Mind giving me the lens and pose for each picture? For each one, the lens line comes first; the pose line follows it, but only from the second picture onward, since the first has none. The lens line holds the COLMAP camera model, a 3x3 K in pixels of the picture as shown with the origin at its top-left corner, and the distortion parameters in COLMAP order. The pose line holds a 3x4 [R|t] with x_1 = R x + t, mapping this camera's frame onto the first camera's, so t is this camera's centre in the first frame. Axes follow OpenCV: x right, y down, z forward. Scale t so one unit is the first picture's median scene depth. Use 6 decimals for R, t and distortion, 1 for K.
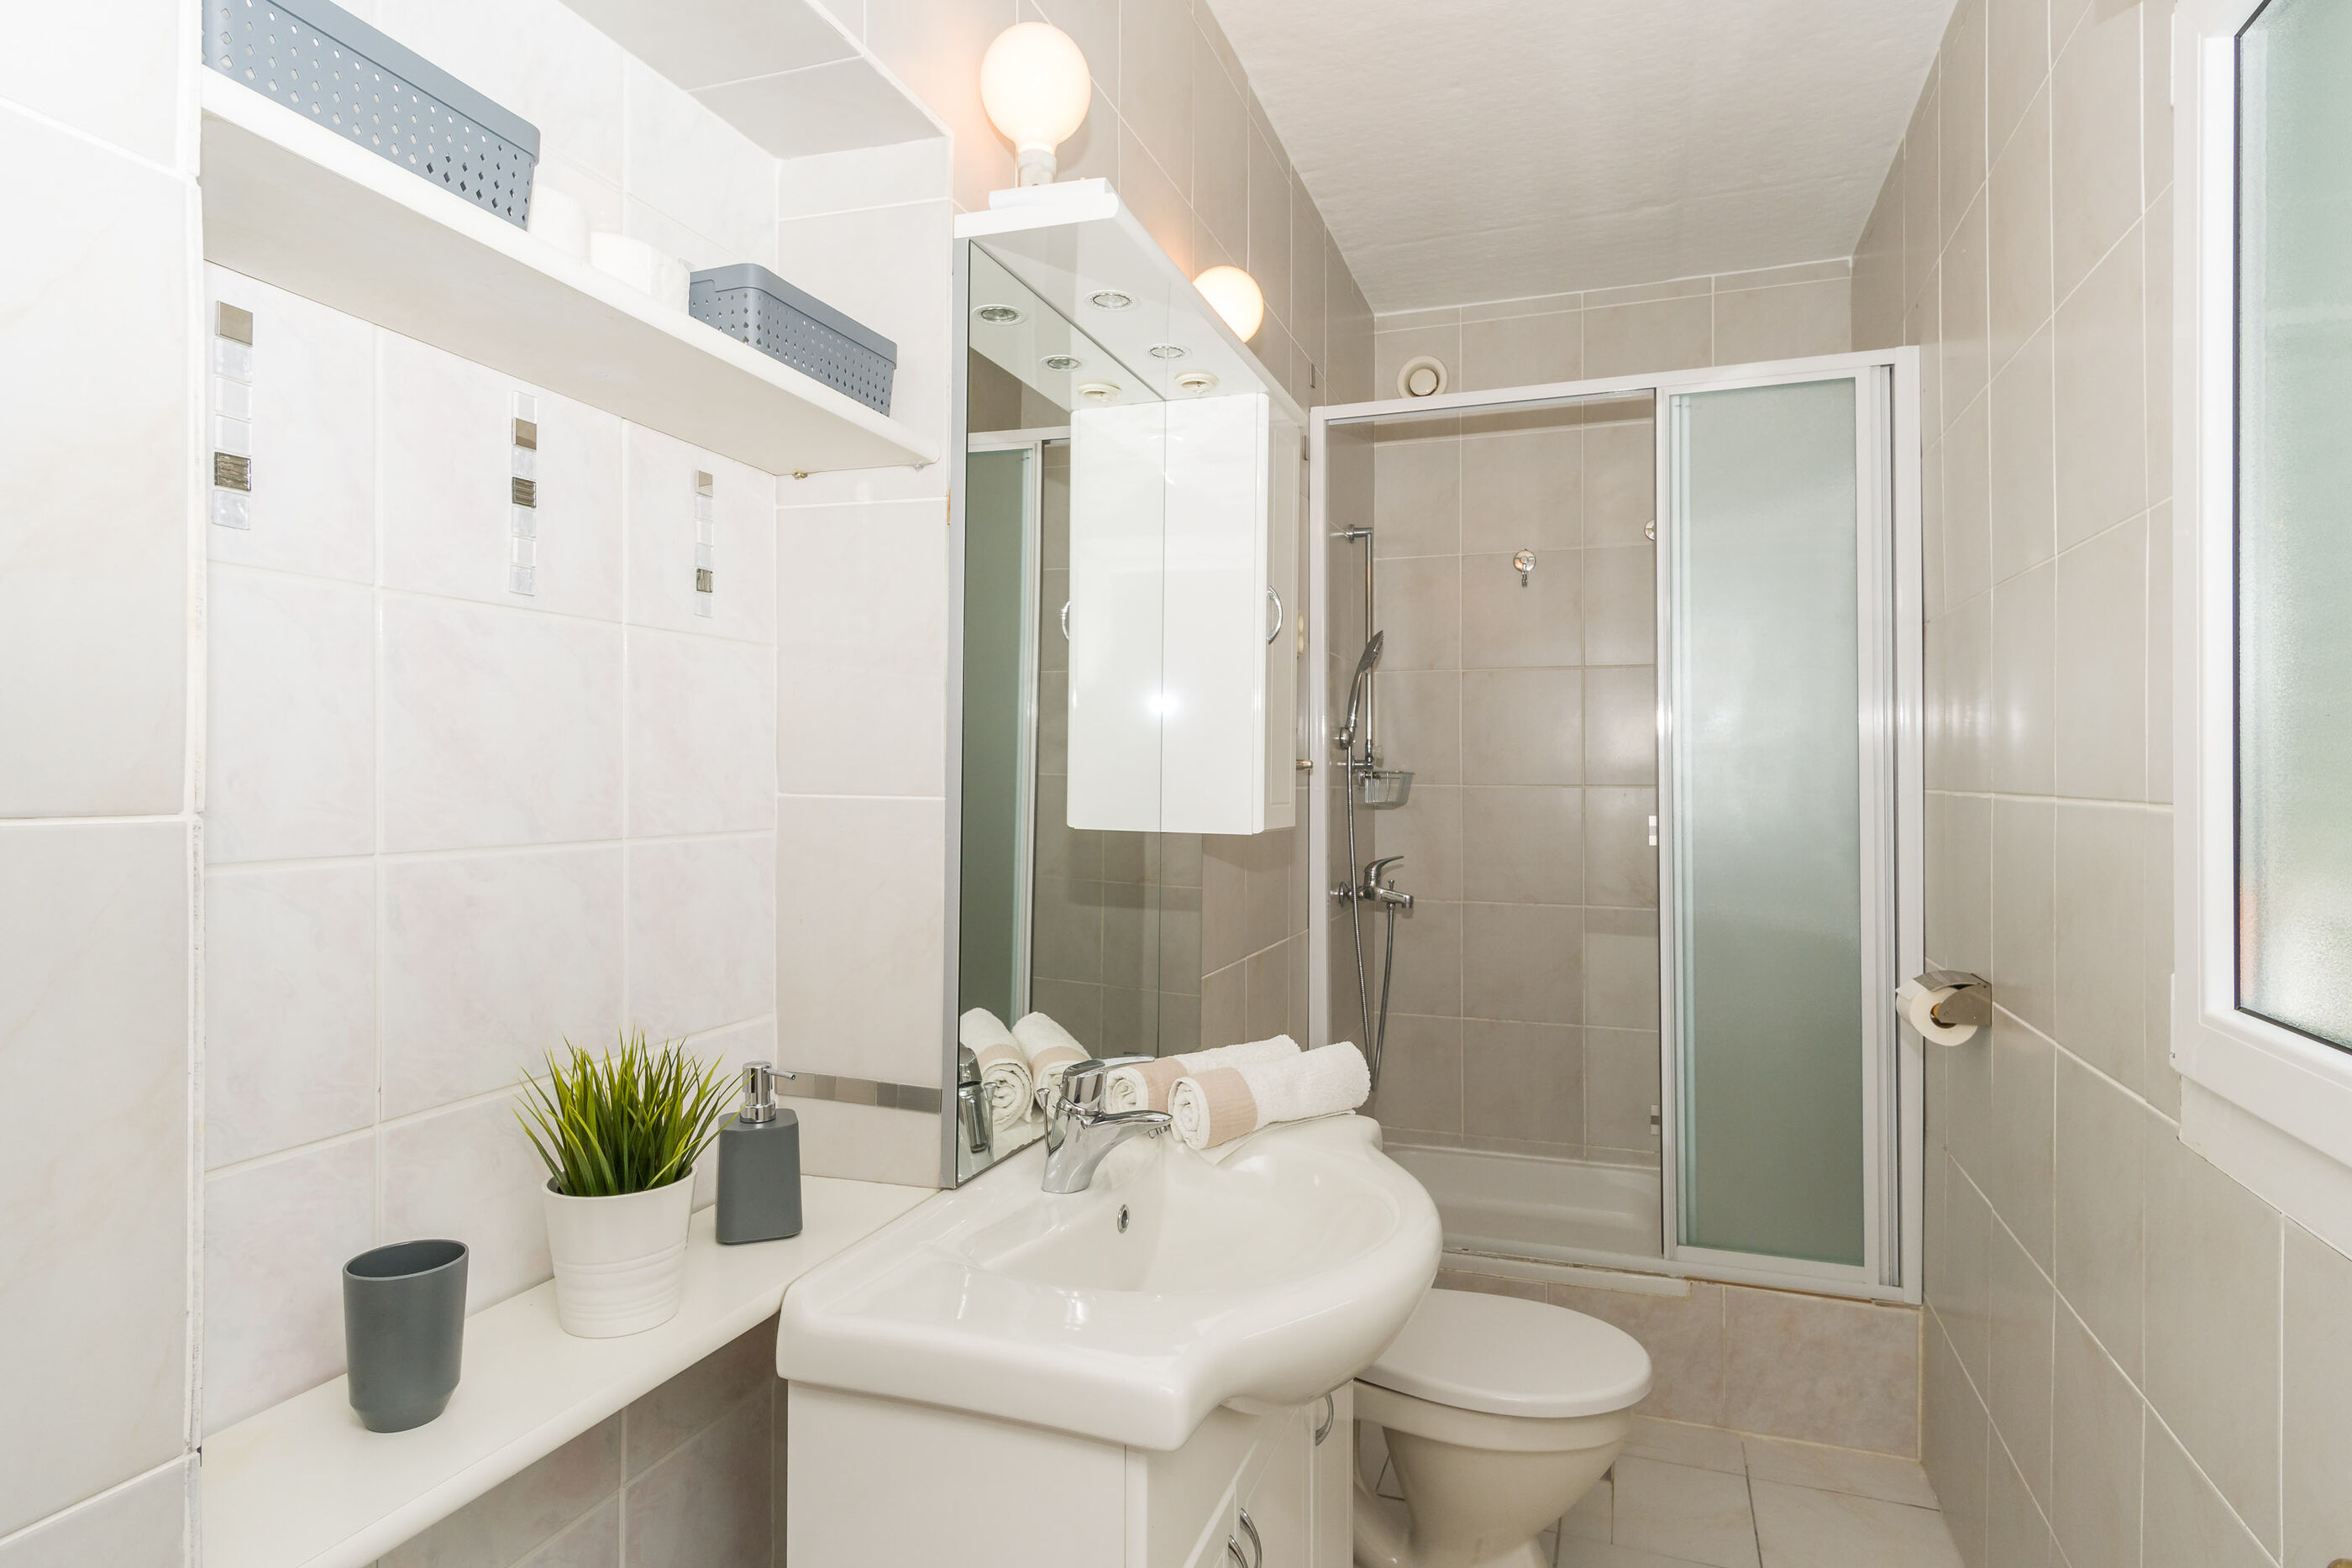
lens RADIAL K [[1313.7, 0, 1175.8], [0, 1313.7, 809.1], [0, 0, 1]] dist [0.023381, 0.000098]
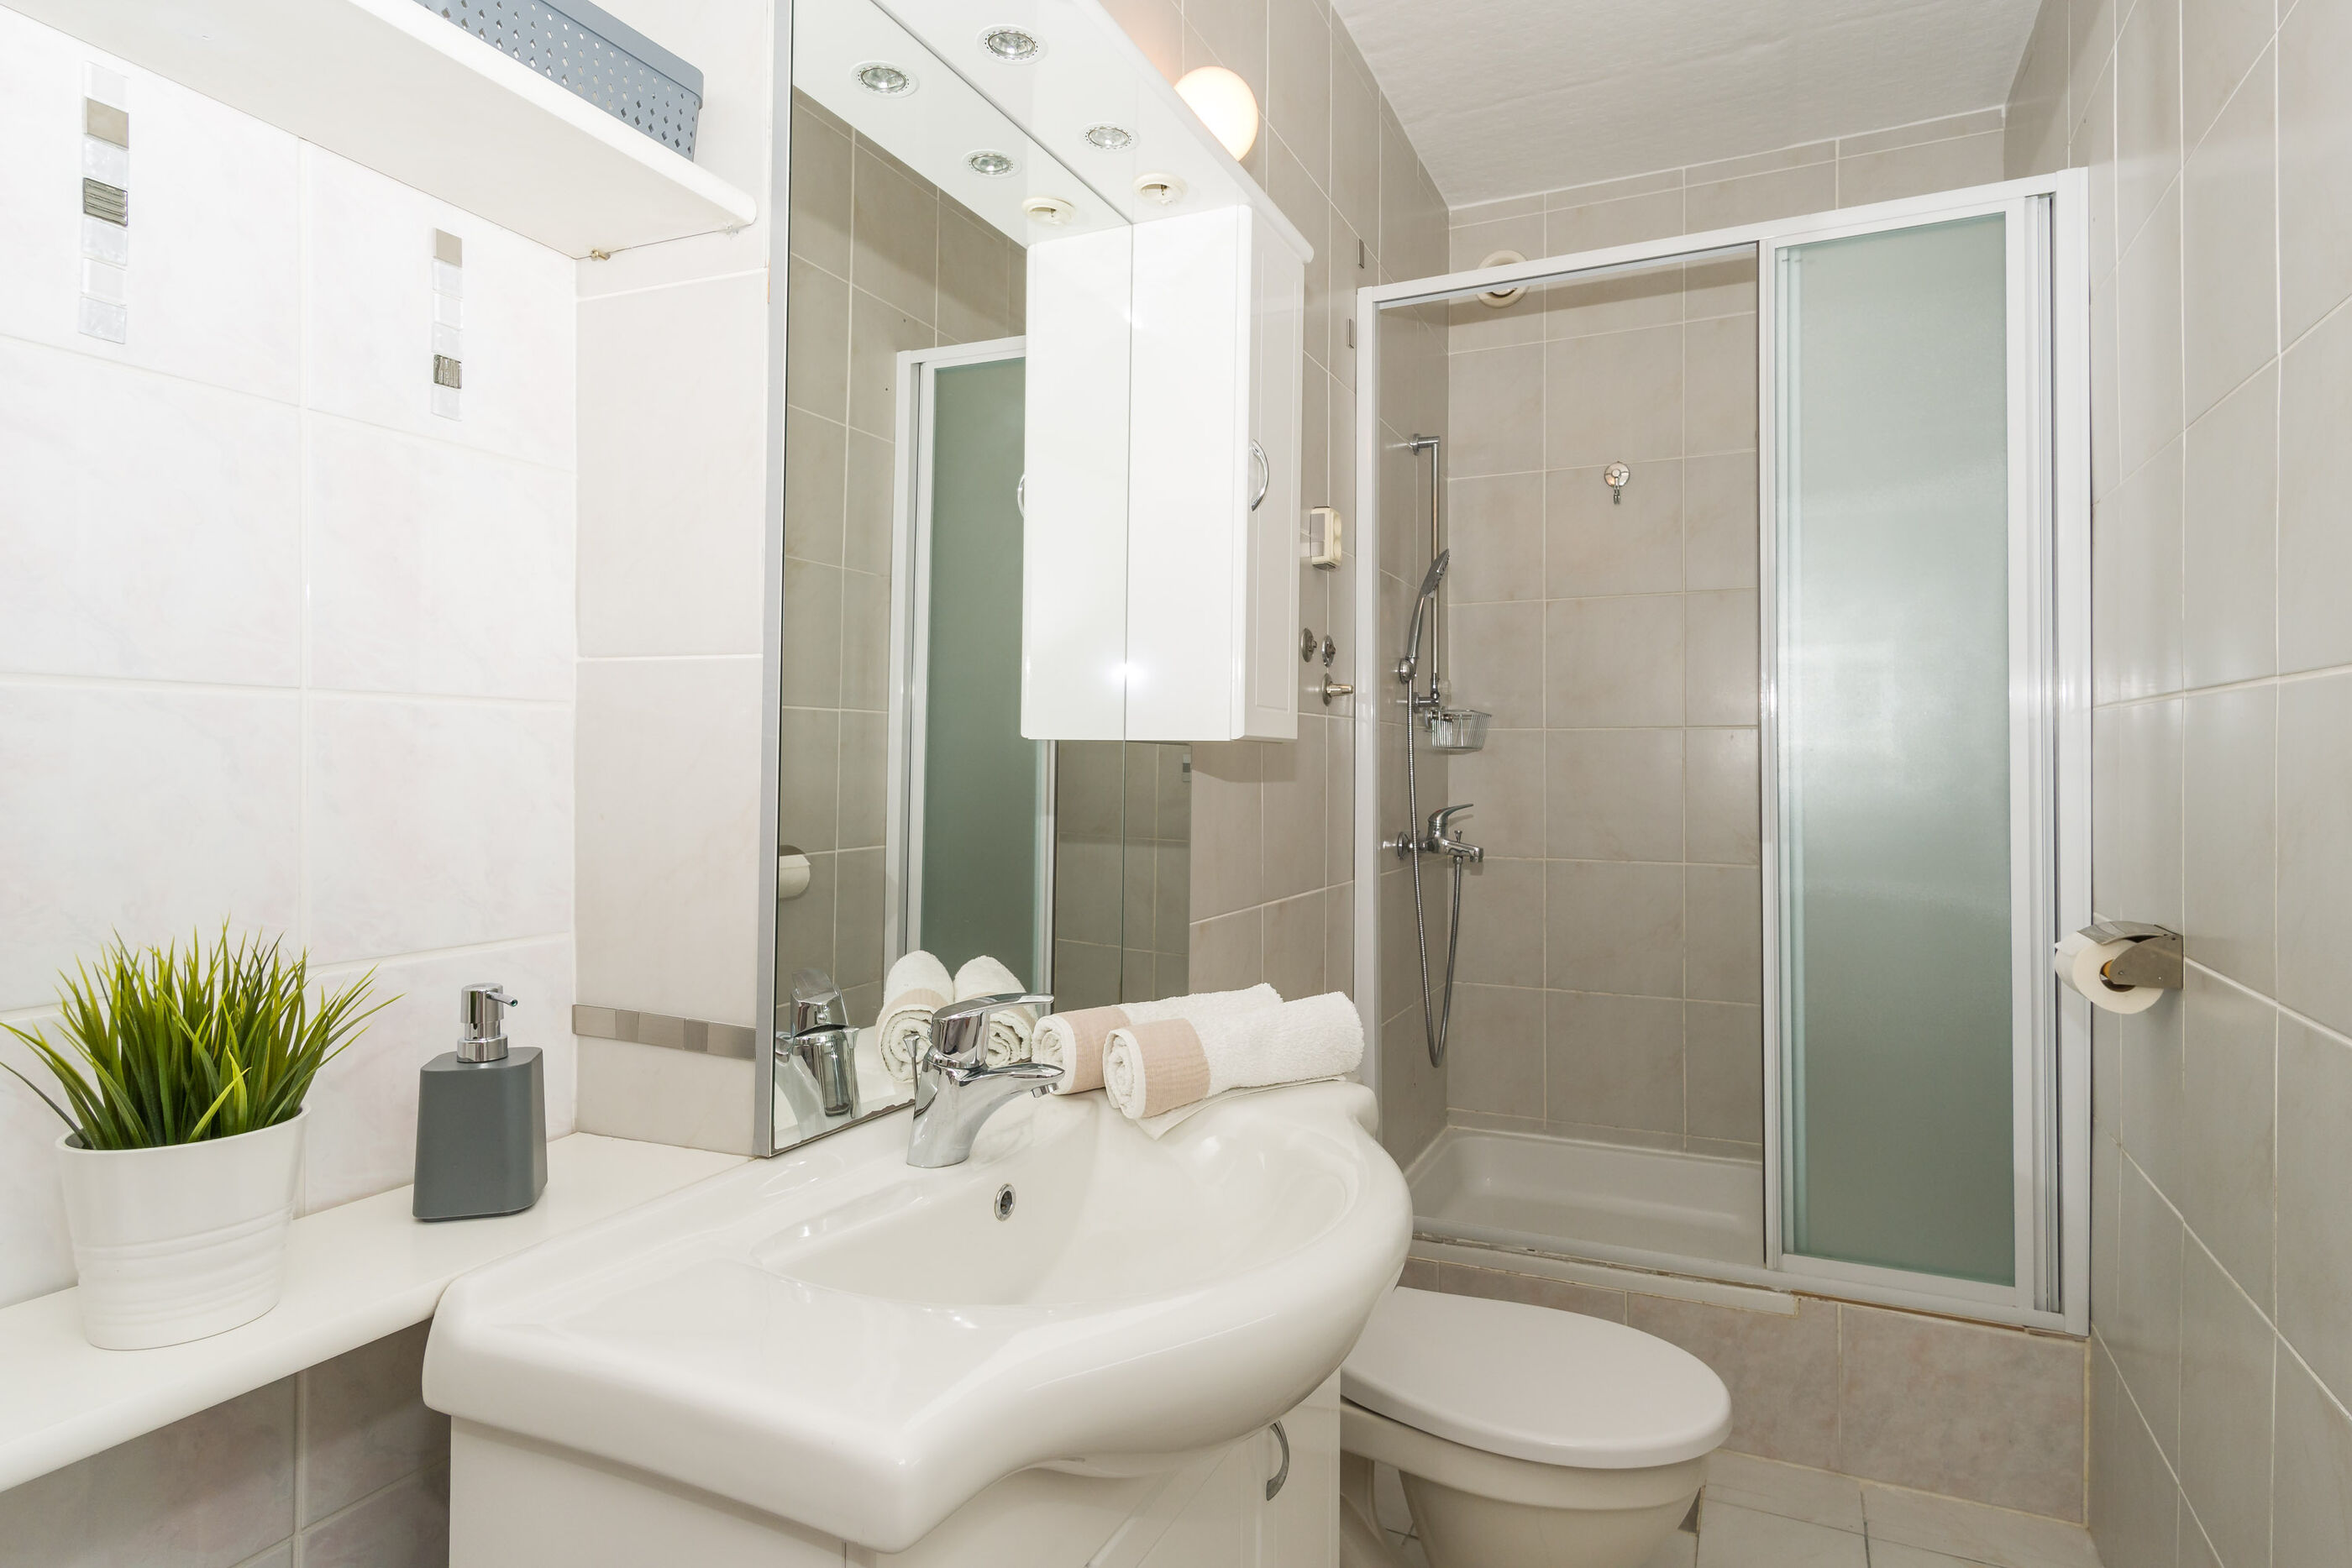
lens RADIAL K [[1322.7, 0, 1178.8], [0, 1322.7, 788.2], [0, 0, 1]] dist [0.019858, -0.000137]
pose [[0.996286, 0.001843, -0.086082, 0.073897], [-0.002007, 0.999996, -0.001821, 0.038414], [0.086078, 0.001987, 0.996286, 0.129339]]
